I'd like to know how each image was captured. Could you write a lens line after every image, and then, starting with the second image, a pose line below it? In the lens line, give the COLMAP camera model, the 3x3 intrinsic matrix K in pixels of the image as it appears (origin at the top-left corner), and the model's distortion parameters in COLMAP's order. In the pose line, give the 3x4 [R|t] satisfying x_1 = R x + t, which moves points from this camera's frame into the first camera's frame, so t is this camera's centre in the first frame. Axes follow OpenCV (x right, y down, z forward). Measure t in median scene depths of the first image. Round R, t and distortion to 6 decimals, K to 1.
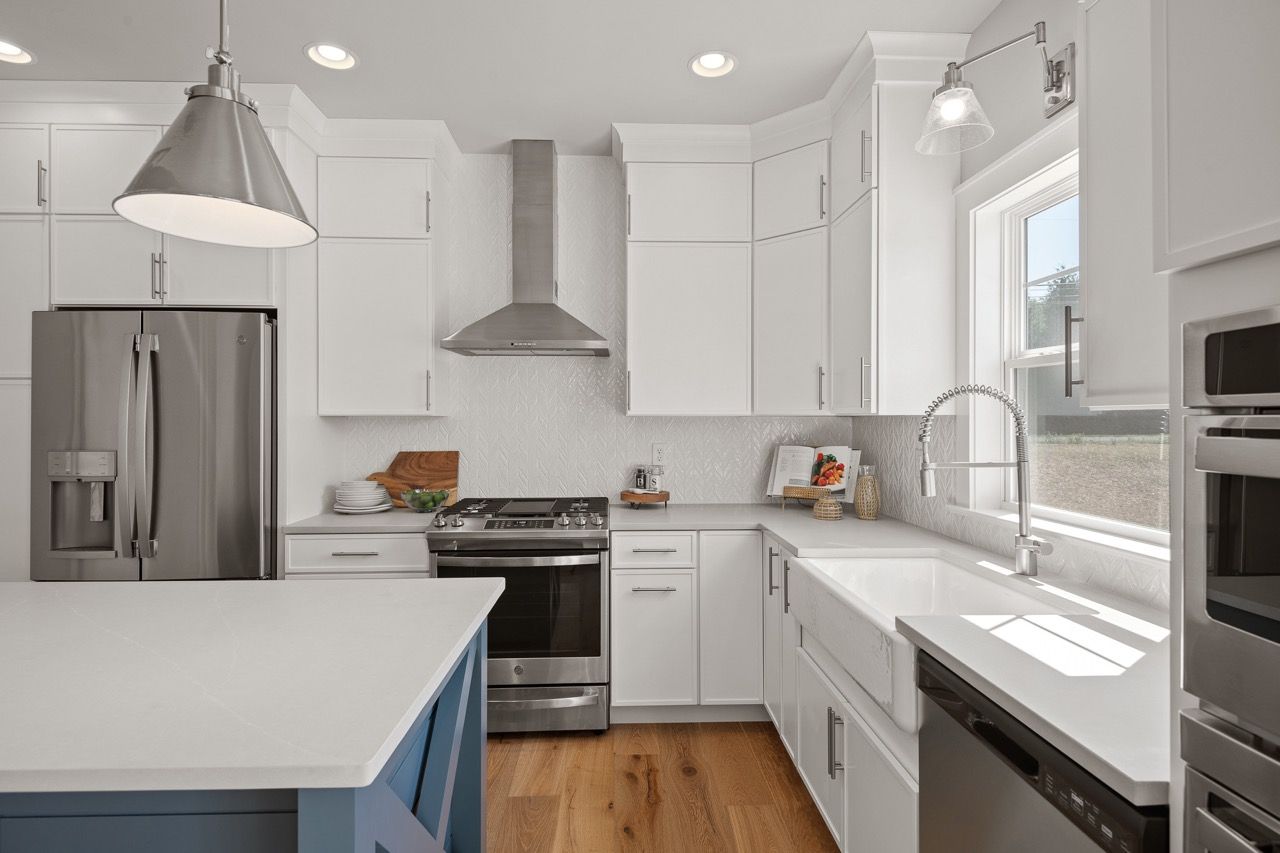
lens RADIAL K [[653.6, 0, 635.4], [0, 653.6, 420.0], [0, 0, 1]] dist [-0.001172, -0.001358]
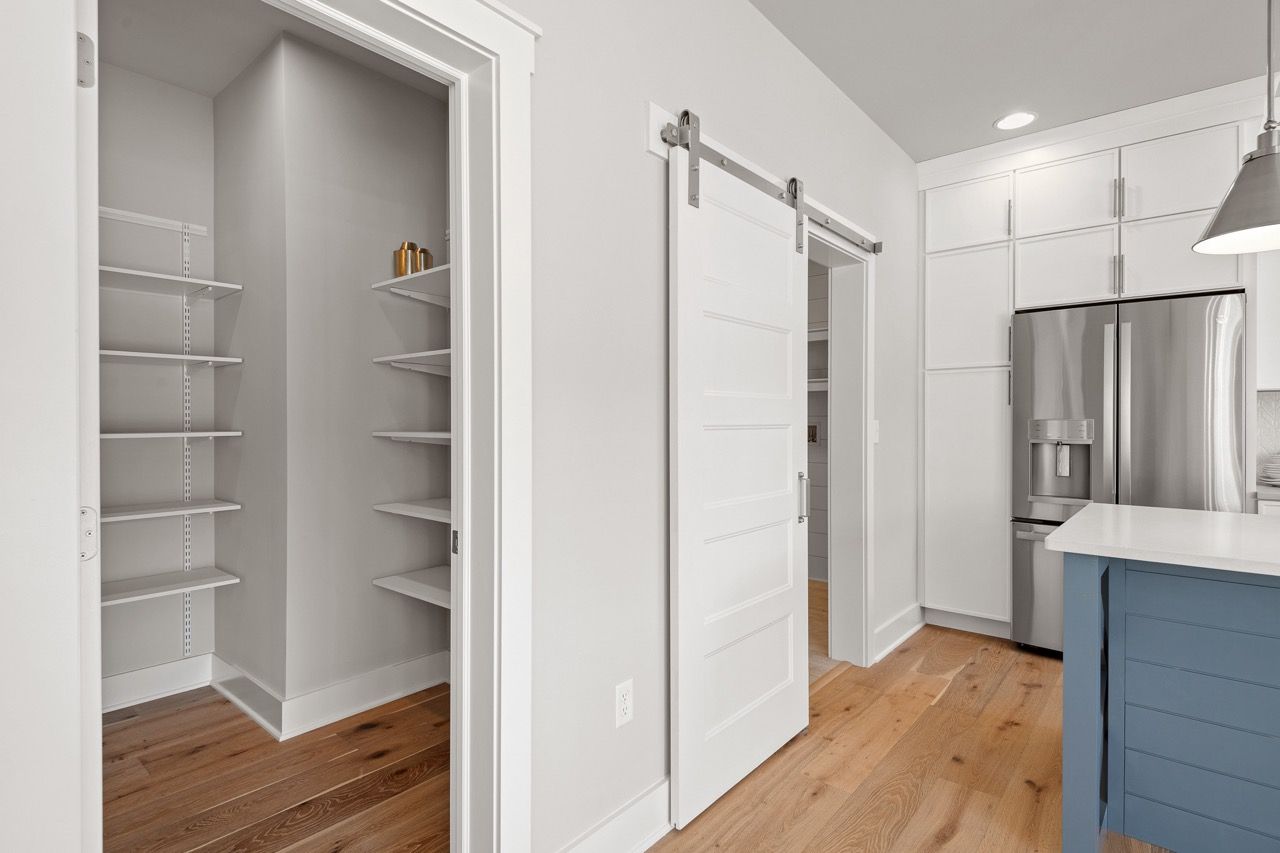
lens RADIAL K [[626.7, 0, 640.0], [0, 626.7, 426.5], [0, 0, 1]] dist [0.001813, -0.000842]
pose [[0.734548, 0.011149, -0.678466, -0.588922], [0.001812, 0.999829, 0.018391, 0.033996], [0.678555, -0.014739, 0.734402, -0.437098]]
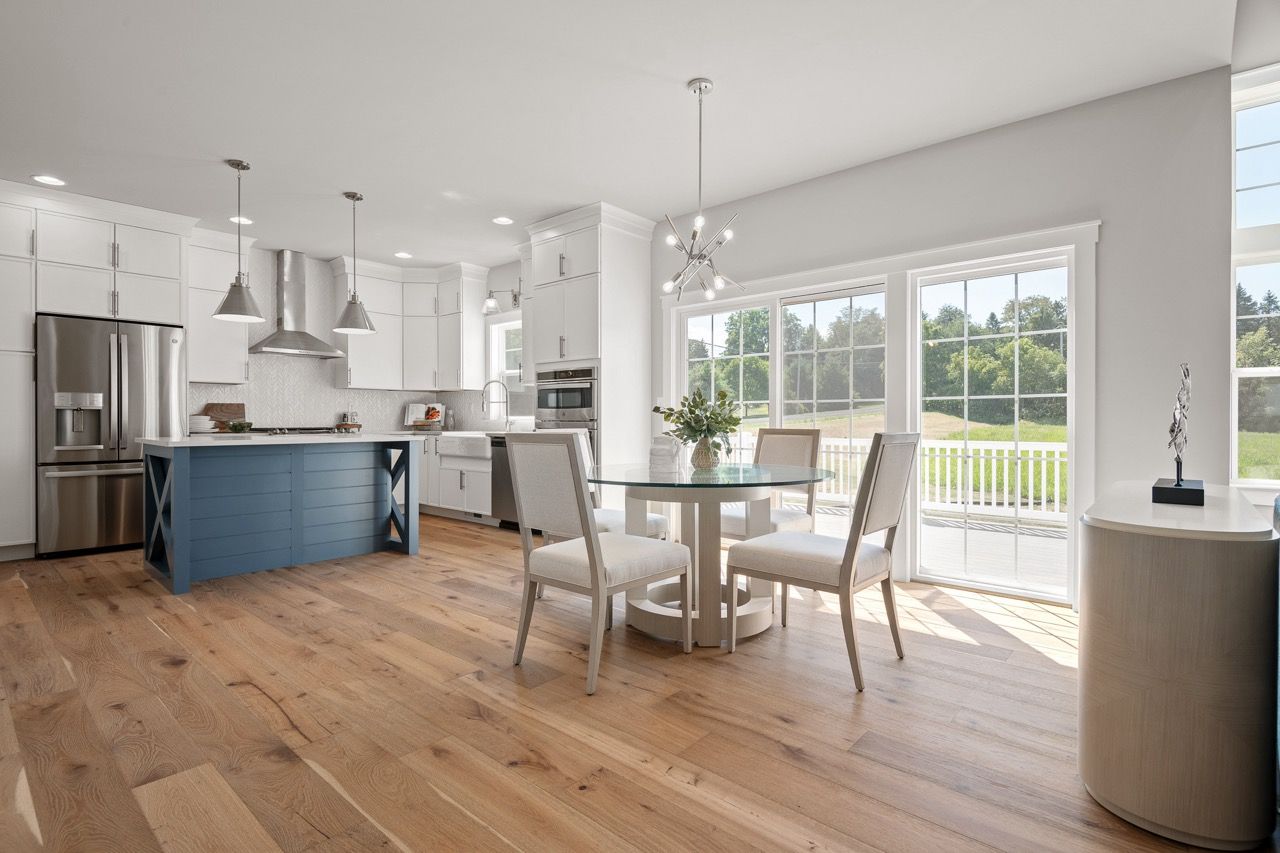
lens RADIAL K [[626.7, 0, 640.0], [0, 626.7, 426.5], [0, 0, 1]] dist [0.001813, -0.000842]
pose [[0.692718, -0.004841, 0.721192, -0.988807], [-0.003987, 0.999936, 0.010541, 0.112353], [-0.721198, -0.010177, 0.692655, -1.368562]]
